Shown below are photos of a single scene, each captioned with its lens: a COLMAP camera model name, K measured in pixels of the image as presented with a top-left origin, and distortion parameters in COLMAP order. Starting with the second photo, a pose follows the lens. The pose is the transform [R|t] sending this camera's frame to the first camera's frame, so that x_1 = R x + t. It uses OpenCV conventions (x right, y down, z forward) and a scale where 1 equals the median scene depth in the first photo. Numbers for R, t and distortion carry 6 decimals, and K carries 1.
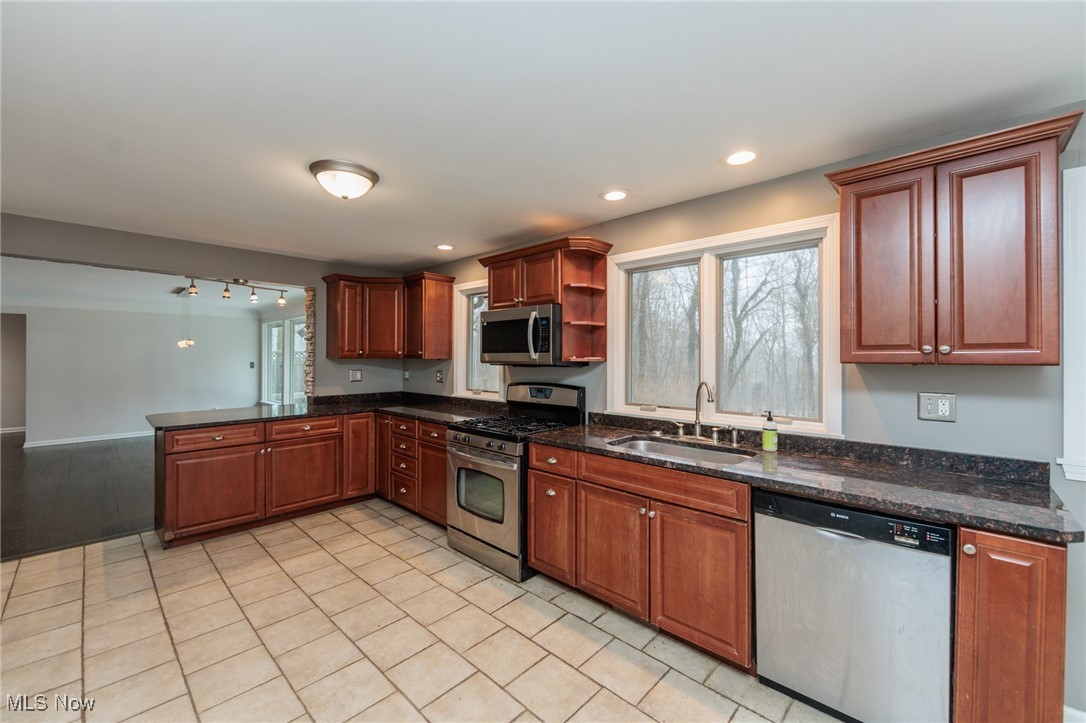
lens RADIAL K [[426.8, 0, 554.5], [0, 426.8, 354.4], [0, 0, 1]] dist [-0.011750, 0.000097]
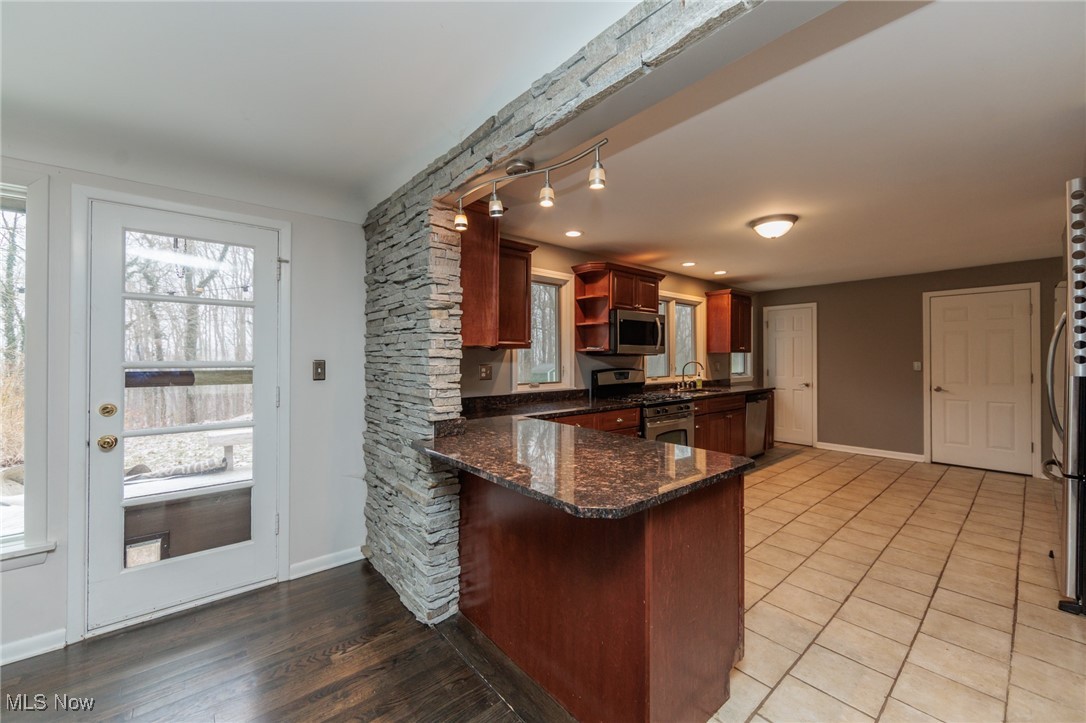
lens RADIAL K [[428.6, 0, 541.2], [0, 428.6, 355.6], [0, 0, 1]] dist [0.002315, 0.000149]
pose [[0.119970, 0.003648, 0.992771, -1.783344], [-0.003157, 0.999990, -0.003293, 0.042362], [-0.992773, -0.002739, 0.119980, 1.400330]]
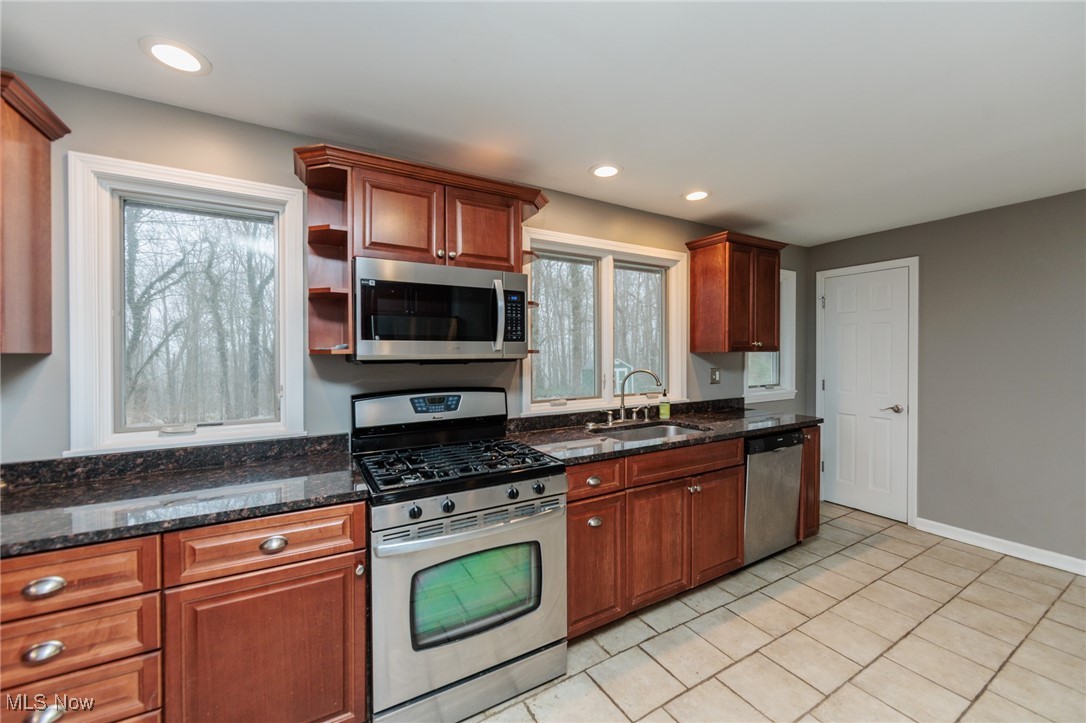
lens RADIAL K [[428.6, 0, 541.2], [0, 428.6, 355.6], [0, 0, 1]] dist [0.002315, 0.000149]
pose [[0.297175, -0.008588, 0.954784, -0.768742], [0.000426, 0.999961, 0.008862, 0.015398], [-0.954823, -0.002227, 0.297167, 0.847763]]
